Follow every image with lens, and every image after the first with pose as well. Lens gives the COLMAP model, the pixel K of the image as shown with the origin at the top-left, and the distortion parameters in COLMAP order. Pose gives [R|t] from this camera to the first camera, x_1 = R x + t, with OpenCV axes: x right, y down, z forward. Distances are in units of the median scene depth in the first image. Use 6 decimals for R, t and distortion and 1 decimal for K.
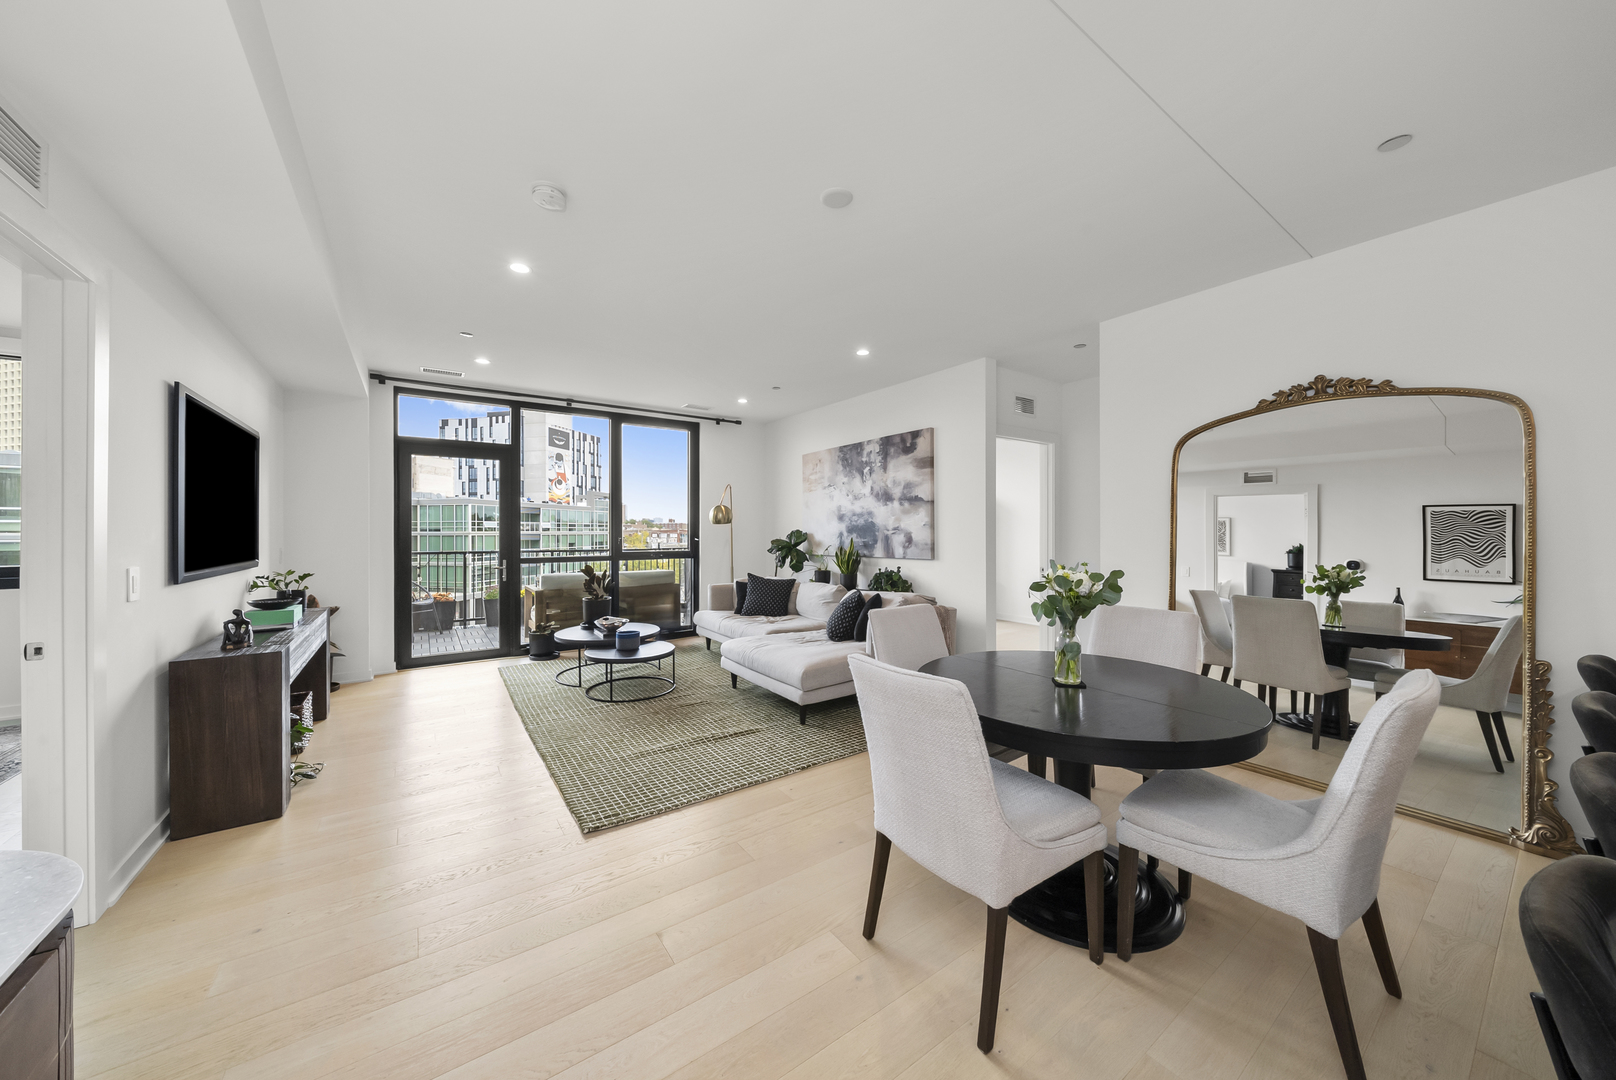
lens RADIAL K [[555.0, 0, 807.3], [0, 555.0, 532.7], [0, 0, 1]] dist [-0.001483, -0.000032]
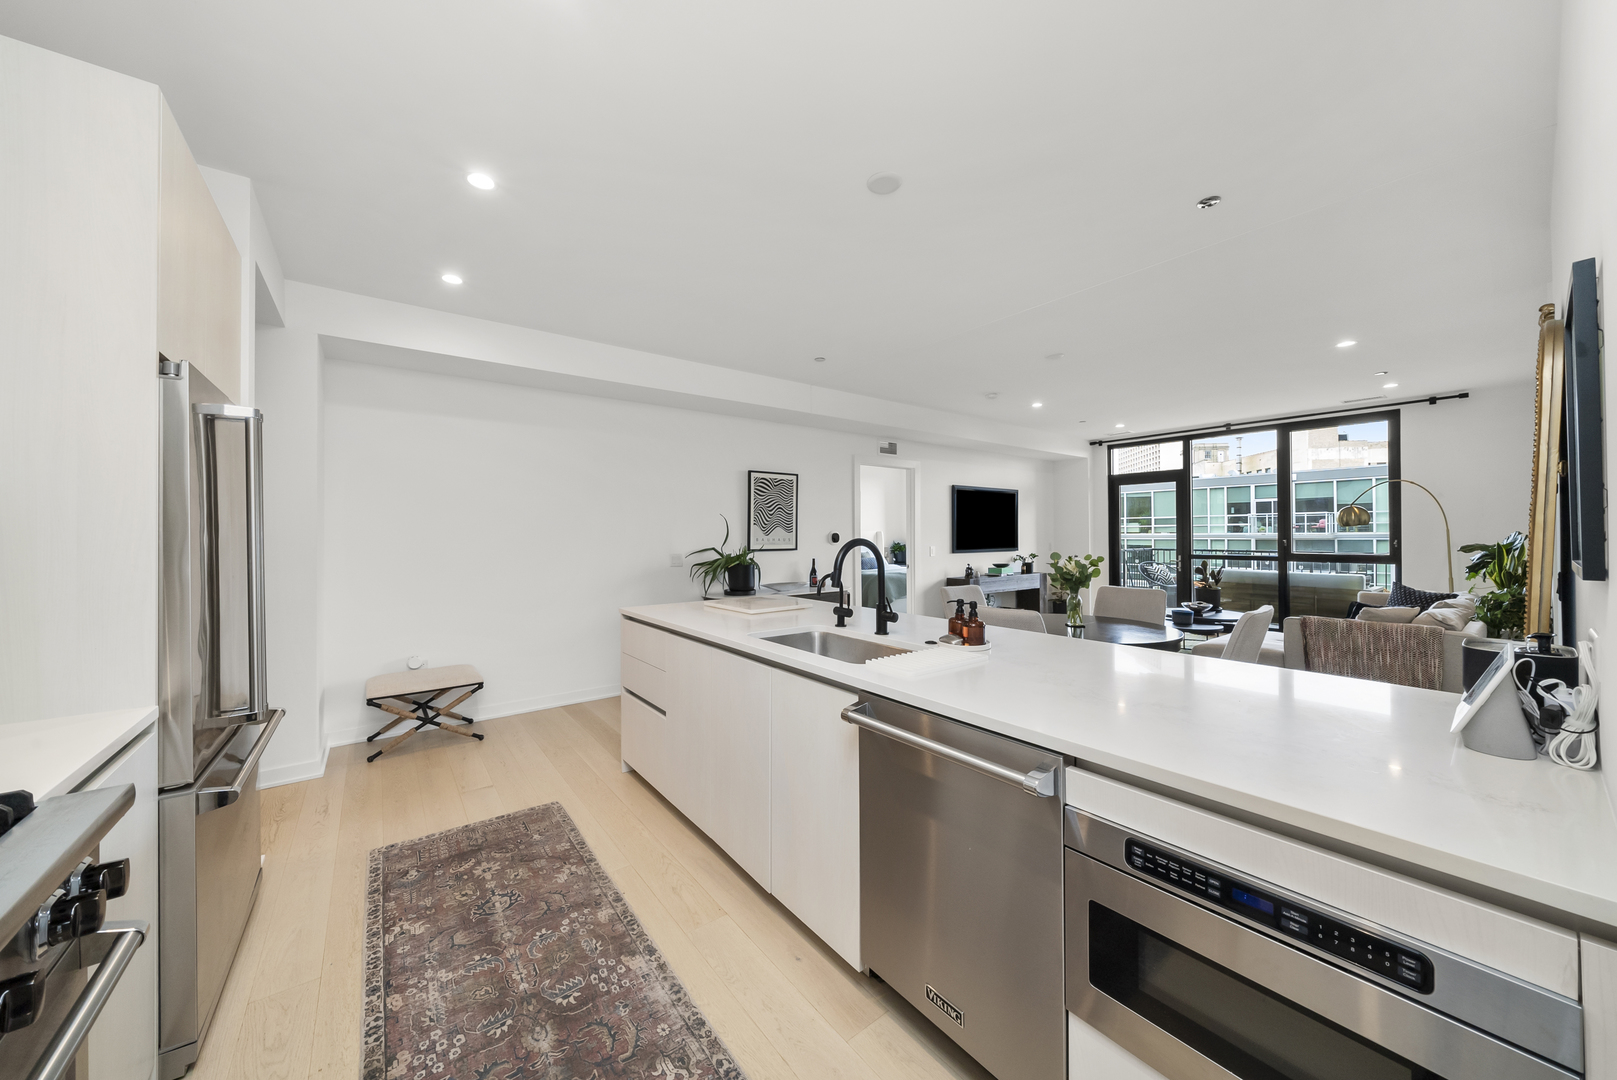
lens RADIAL K [[559.8, 0, 803.0], [0, 559.8, 532.7], [0, 0, 1]] dist [-0.002603, -0.000309]
pose [[0.031273, -0.002794, -0.999507, 0.747667], [0.003210, 0.999991, -0.002694, -0.004856], [0.999506, -0.003124, 0.031281, 0.040582]]
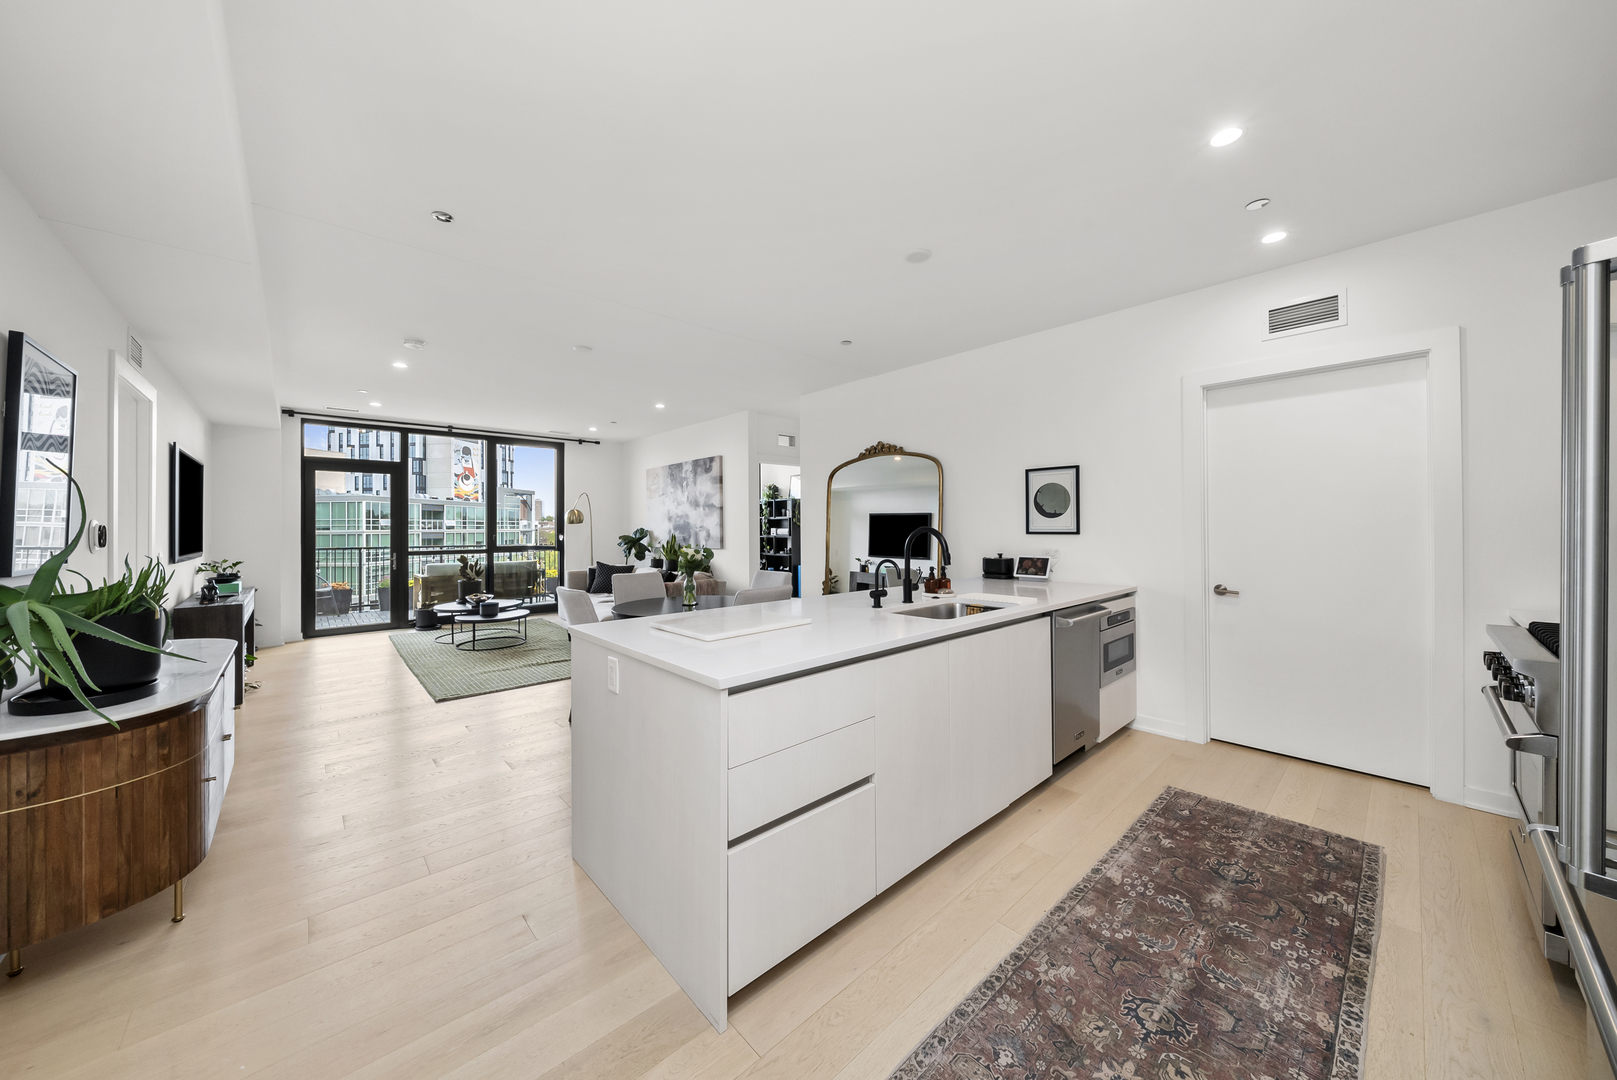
lens RADIAL K [[558.7, 0, 804.7], [0, 558.7, 525.1], [0, 0, 1]] dist [-0.000910, 0.000054]
pose [[0.992564, -0.004292, 0.121648, 0.218950], [0.005184, 0.999962, -0.007019, -0.000469], [-0.121613, 0.007597, 0.992548, -0.363975]]
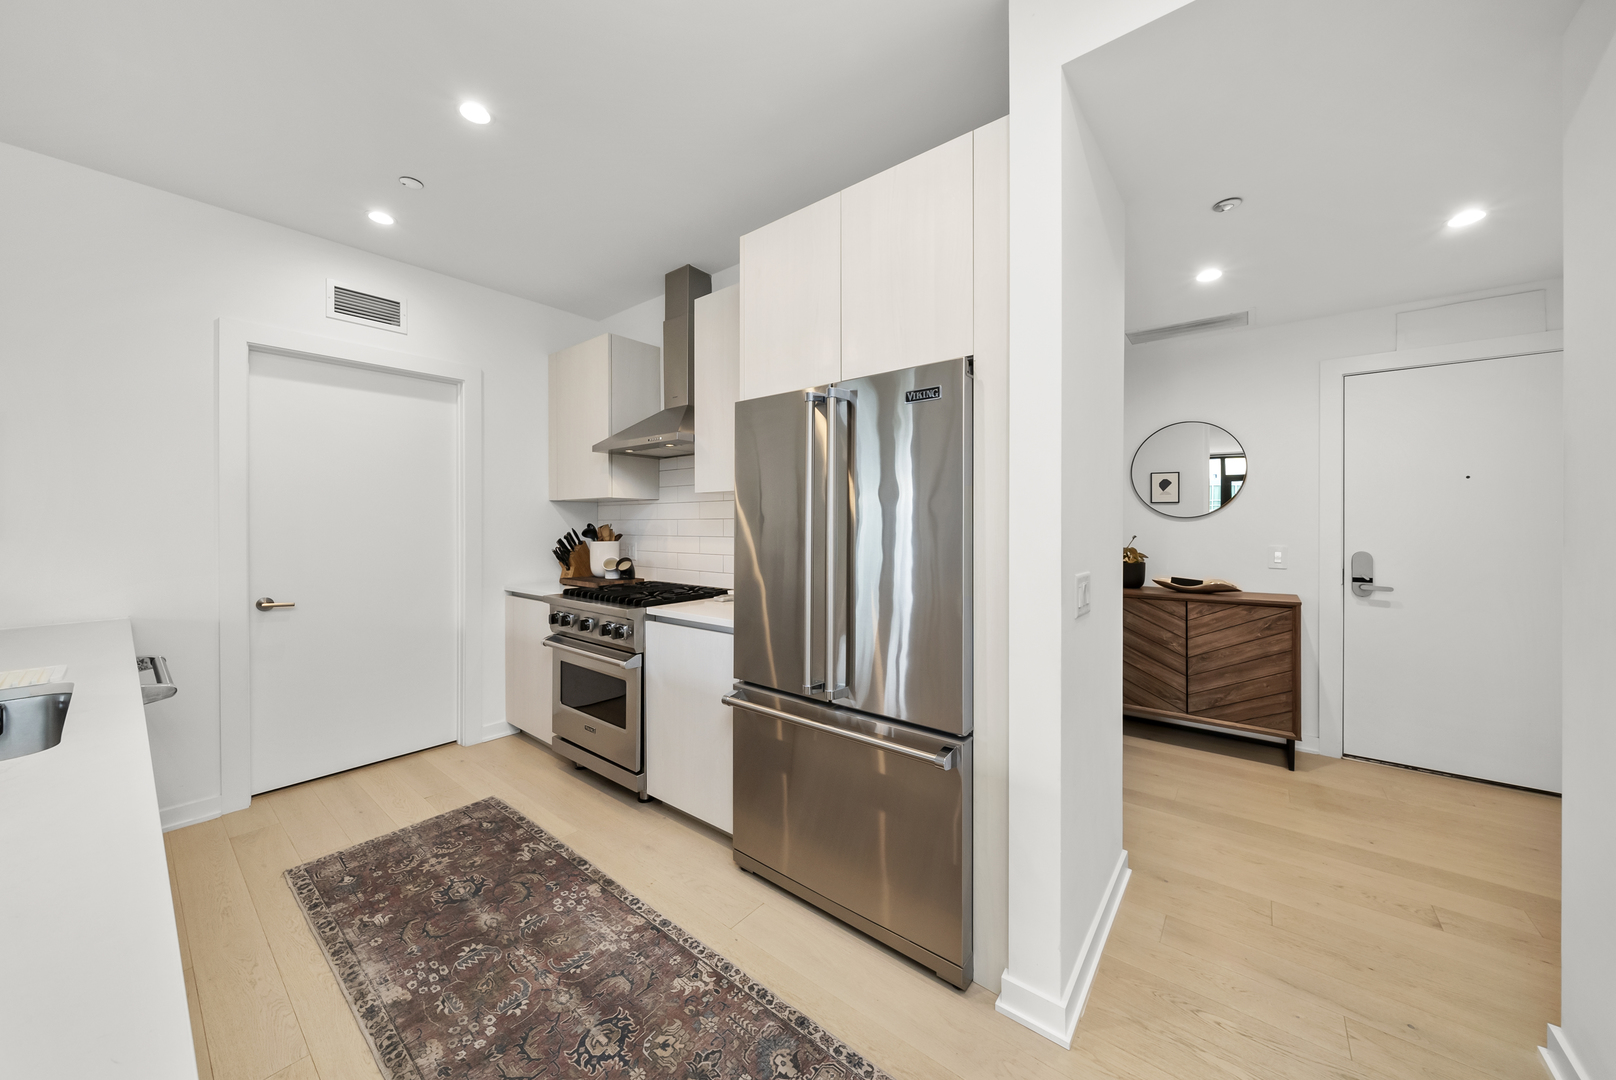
lens RADIAL K [[564.2, 0, 797.4], [0, 564.2, 524.5], [0, 0, 1]] dist [-0.001696, 0.000000]
pose [[-0.260783, -0.000498, 0.965397, 0.152053], [0.003579, 0.999992, 0.001482, -0.000501], [-0.965391, 0.003841, -0.260779, -0.152039]]
